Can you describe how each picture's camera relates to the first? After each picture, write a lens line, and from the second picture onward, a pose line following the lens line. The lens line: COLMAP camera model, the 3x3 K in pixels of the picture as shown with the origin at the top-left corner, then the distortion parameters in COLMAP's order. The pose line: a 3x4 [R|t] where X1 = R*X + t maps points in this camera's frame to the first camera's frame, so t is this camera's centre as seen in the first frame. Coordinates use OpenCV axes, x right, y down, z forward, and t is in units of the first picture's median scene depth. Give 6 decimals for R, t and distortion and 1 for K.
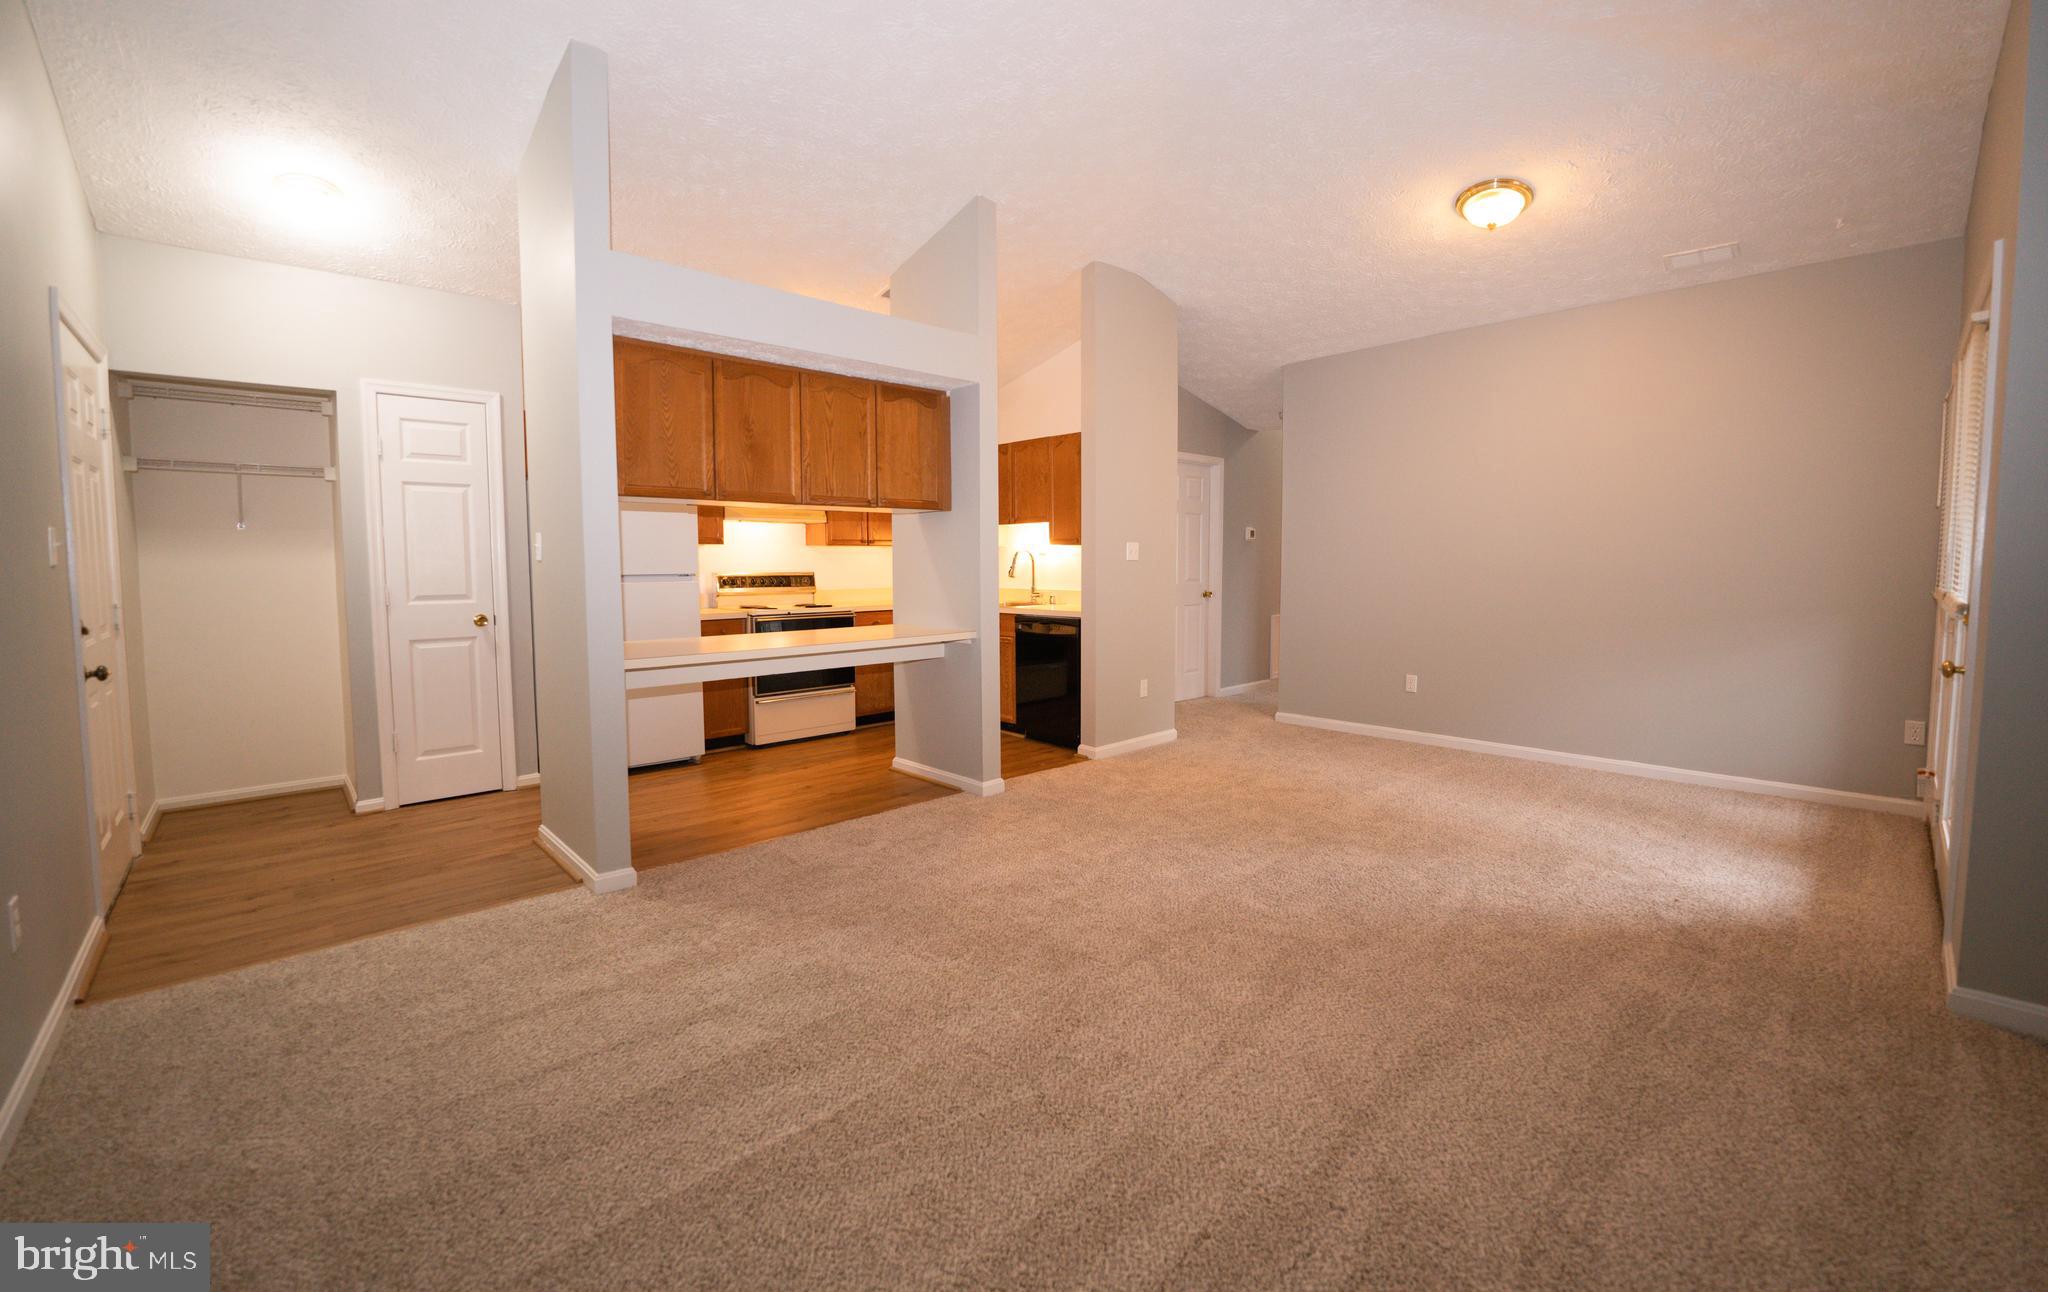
lens RADIAL K [[827.4, 0, 1025.6], [0, 827.4, 613.7], [0, 0, 1]] dist [-0.024668, 0.000250]
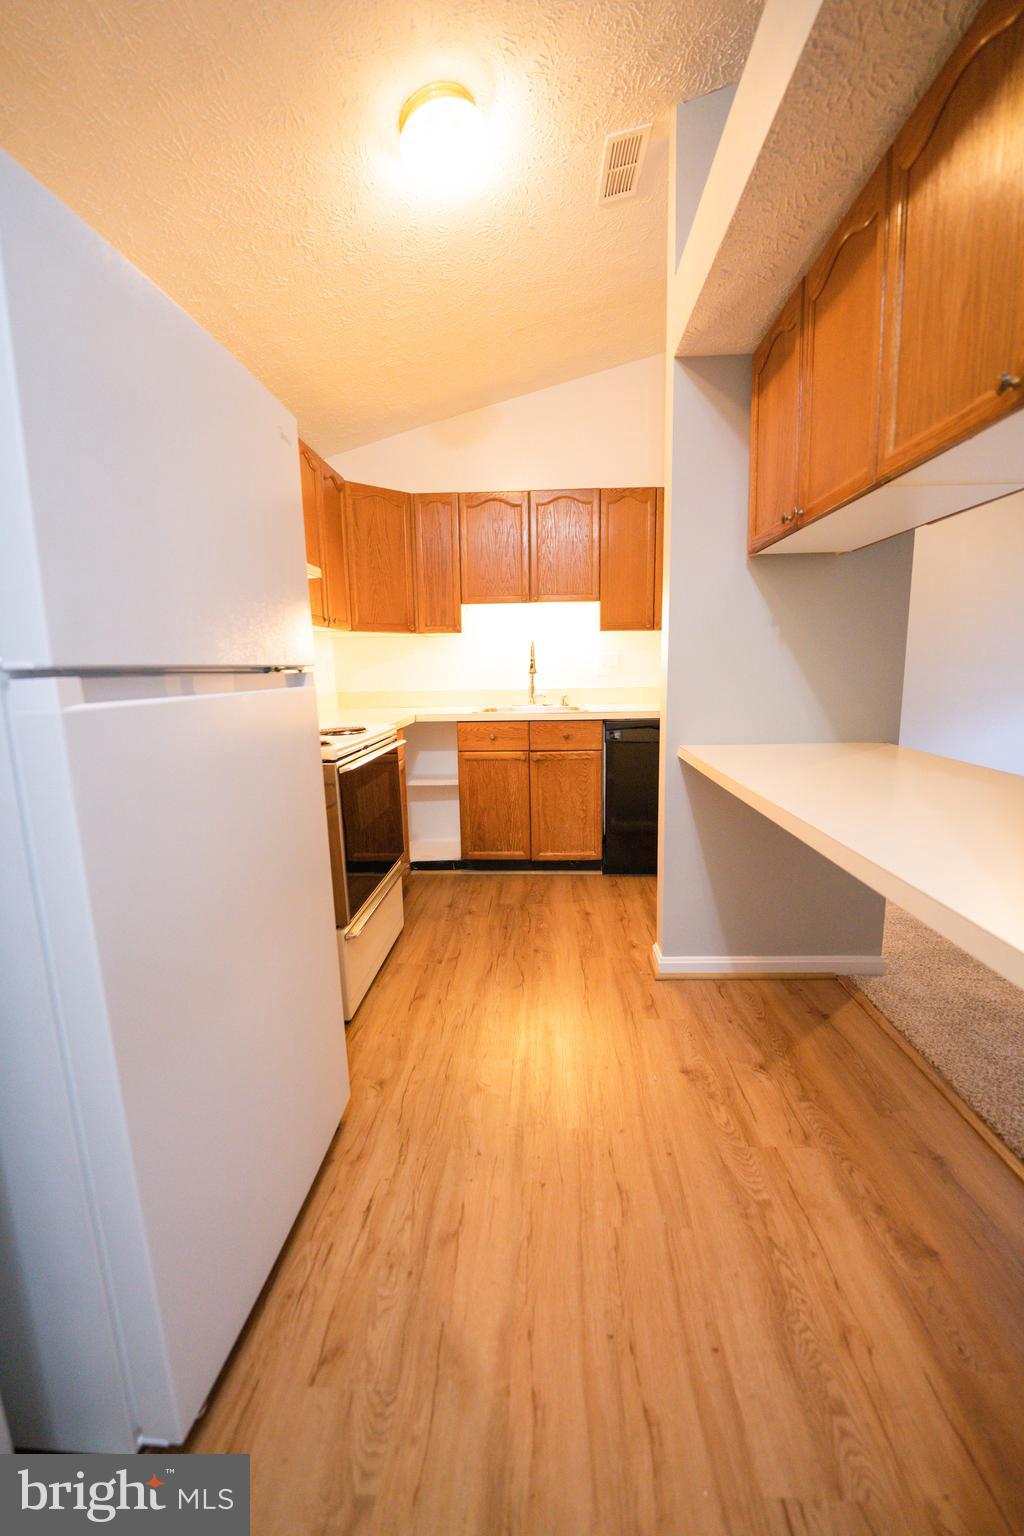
lens RADIAL K [[620.1, 0, 512.0], [0, 620.1, 768.0], [0, 0, 1]] dist [-0.023701, 0.000221]
pose [[0.721482, -0.120966, 0.681786, -0.679037], [0.059277, 0.991798, 0.113241, -0.036887], [-0.689892, -0.041287, 0.722734, 0.930807]]
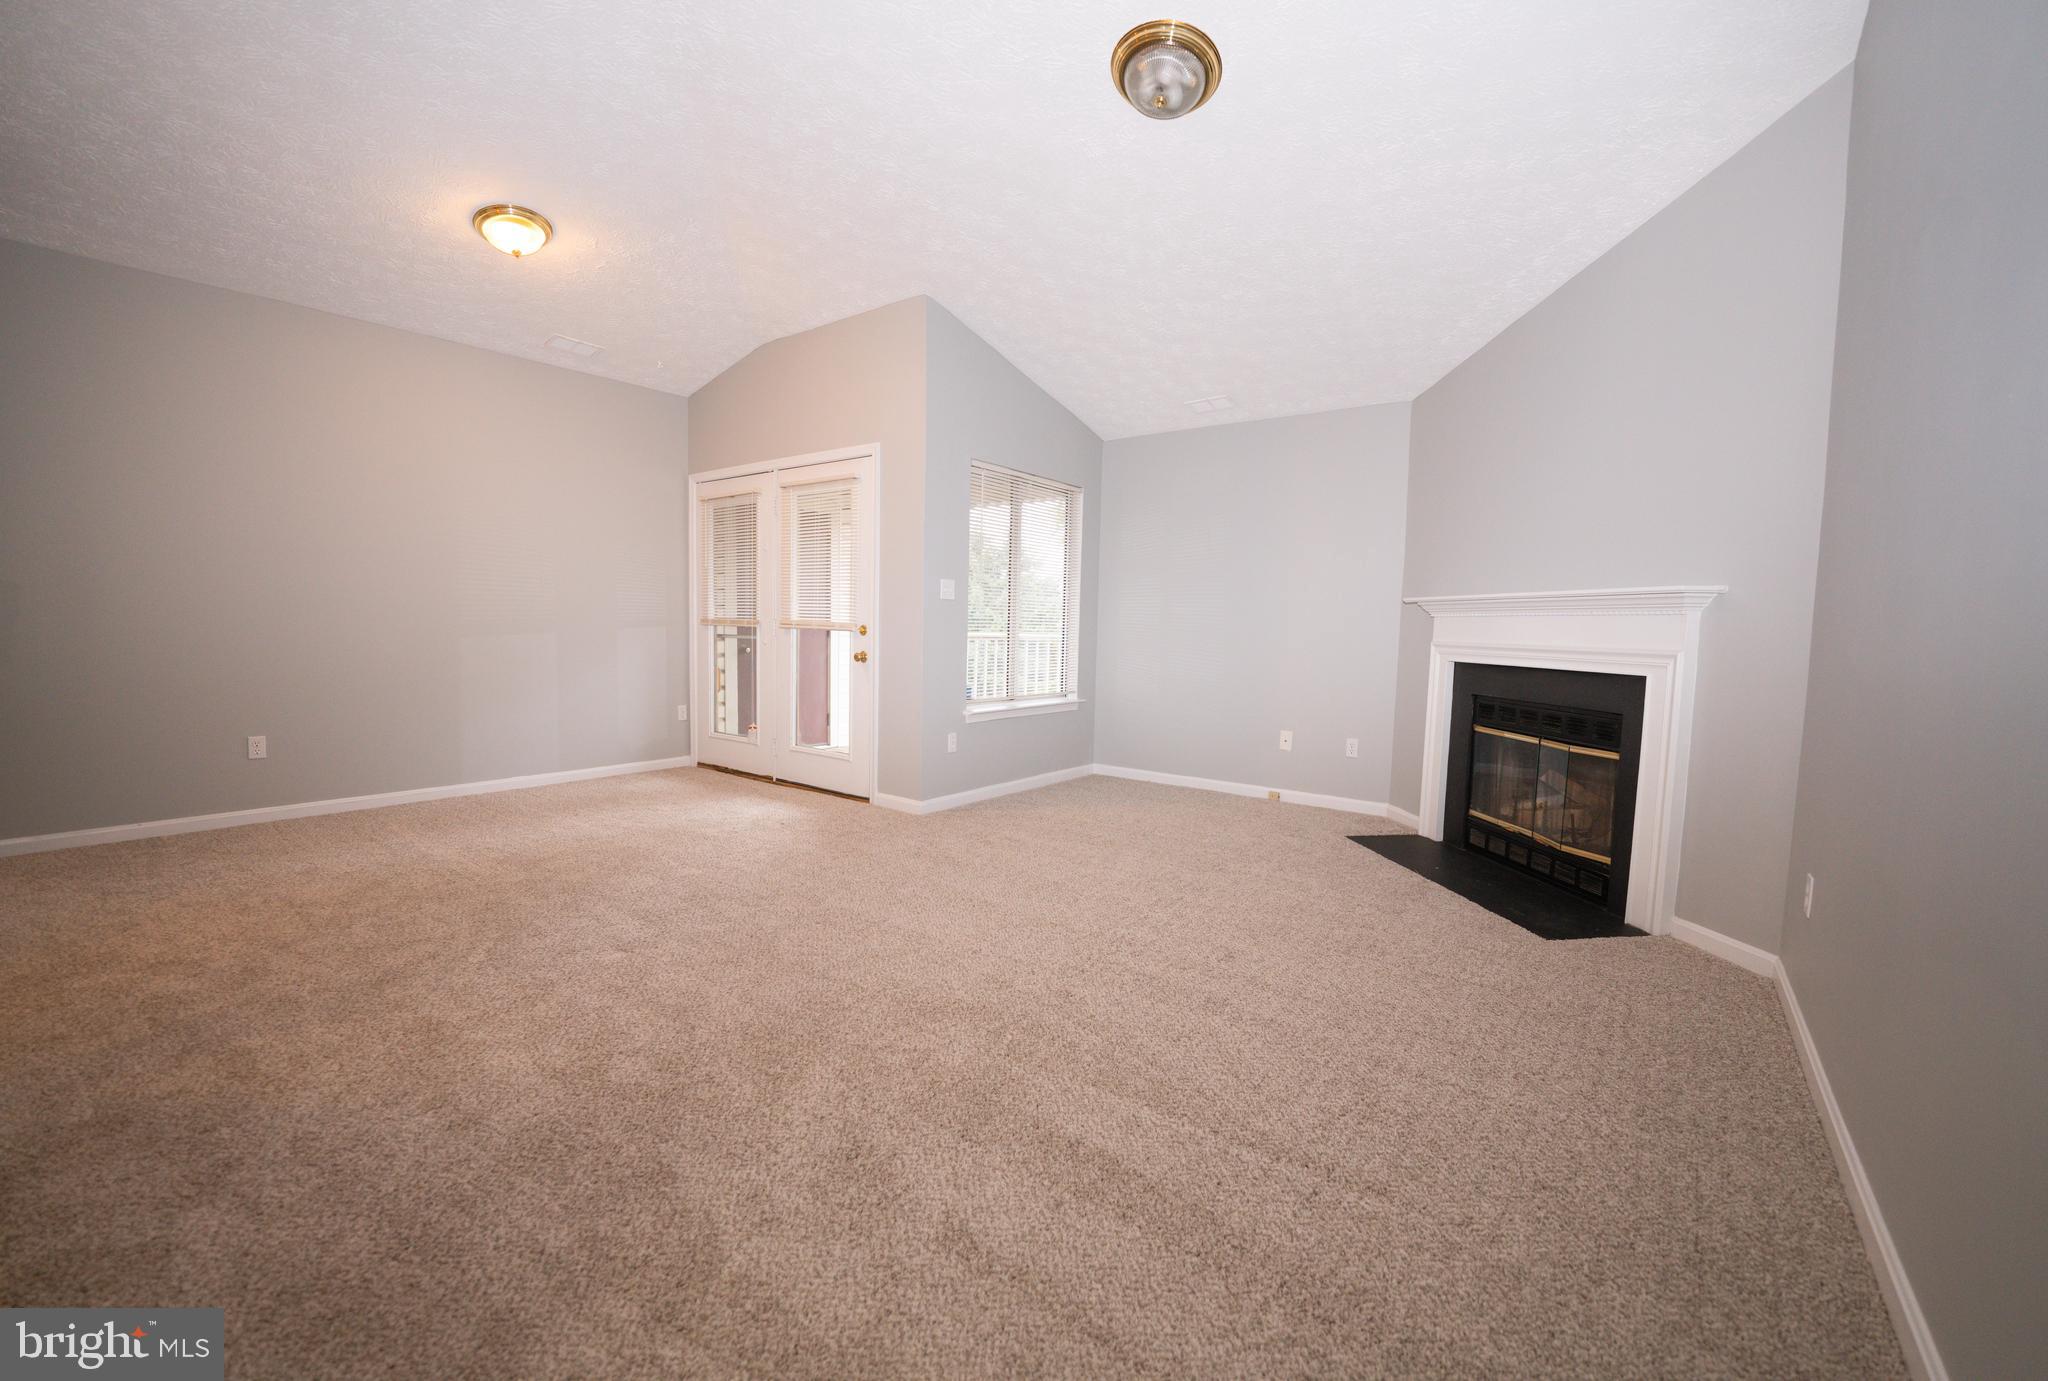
lens RADIAL K [[832.1, 0, 1013.1], [0, 832.1, 685.4], [0, 0, 1]] dist [-0.026834, 0.000053]
pose [[-0.159942, -0.064385, 0.985024, -0.545974], [0.045865, 0.996308, 0.072570, 0.006553], [-0.986060, 0.056785, -0.156399, 0.588060]]
